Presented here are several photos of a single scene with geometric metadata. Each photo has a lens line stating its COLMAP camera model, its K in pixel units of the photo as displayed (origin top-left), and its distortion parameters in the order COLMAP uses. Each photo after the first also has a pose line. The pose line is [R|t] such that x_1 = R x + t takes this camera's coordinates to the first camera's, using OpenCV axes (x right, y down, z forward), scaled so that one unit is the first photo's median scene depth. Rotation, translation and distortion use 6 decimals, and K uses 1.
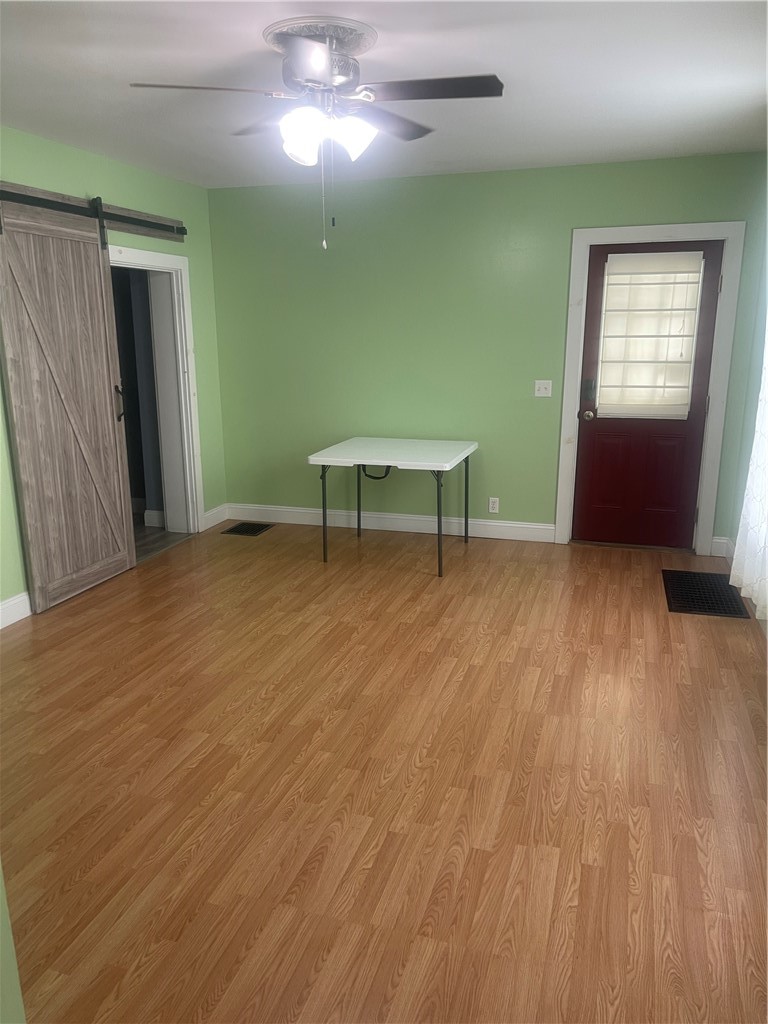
lens RADIAL K [[769.8, 0, 391.9], [0, 769.8, 512.9], [0, 0, 1]] dist [0.054110, -0.082754]
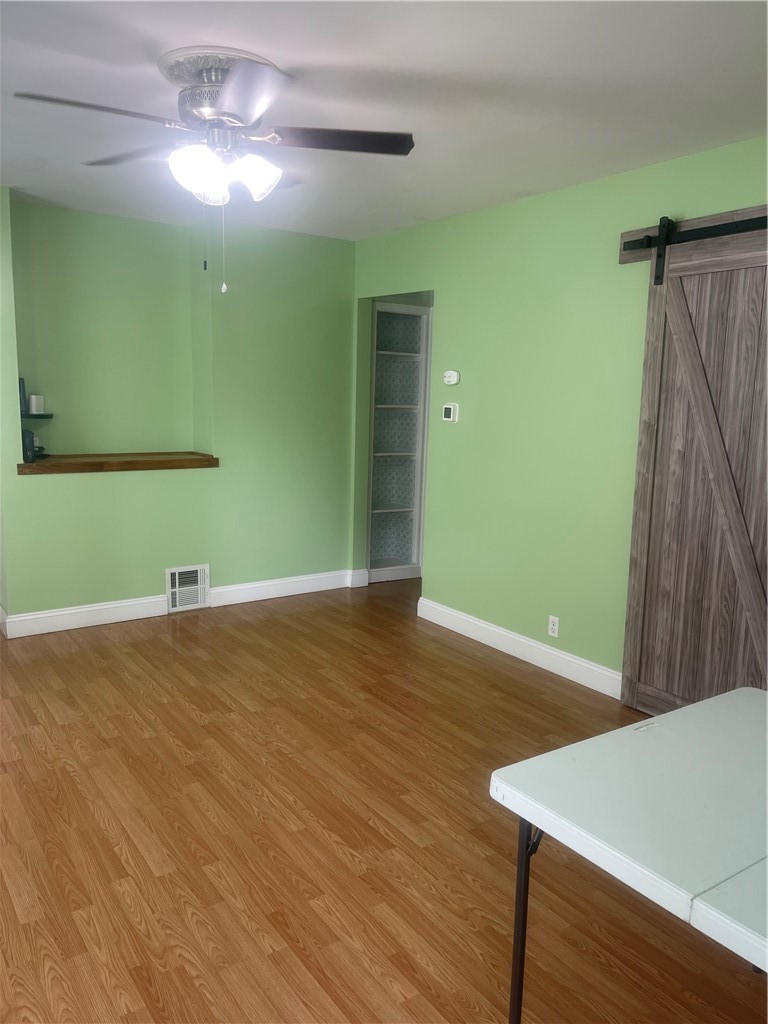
lens RADIAL K [[769.8, 0, 389.0], [0, 769.8, 518.7], [0, 0, 1]] dist [0.054110, -0.082754]
pose [[-0.615694, 0.120009, -0.778793, 0.418050], [-0.202760, 0.930927, 0.303749, -0.314552], [0.761452, 0.344925, -0.548833, 1.342000]]
